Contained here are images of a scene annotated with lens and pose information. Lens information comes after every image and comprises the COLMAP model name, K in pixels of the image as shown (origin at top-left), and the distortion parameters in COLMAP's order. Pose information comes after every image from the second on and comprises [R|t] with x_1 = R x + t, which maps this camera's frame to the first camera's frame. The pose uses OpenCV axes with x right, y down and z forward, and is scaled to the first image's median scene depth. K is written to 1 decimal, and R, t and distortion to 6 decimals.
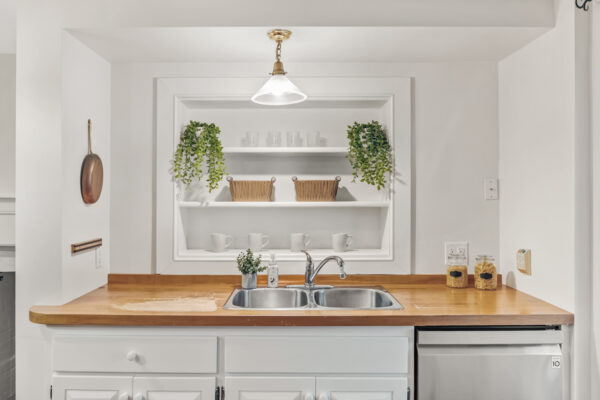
lens RADIAL K [[480.7, 0, 284.2], [0, 480.7, 185.5], [0, 0, 1]] dist [0.002256, -0.001983]
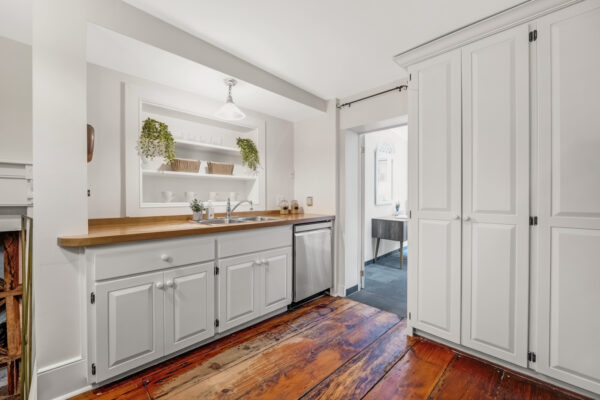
lens RADIAL K [[250.9, 0, 301.8], [0, 250.9, 195.4], [0, 0, 1]] dist [-0.012774, 0.000682]
pose [[0.688033, 0.006228, 0.725653, -0.472860], [-0.016917, 0.999829, 0.007458, 0.108837], [-0.725482, -0.017407, 0.688020, 0.096158]]
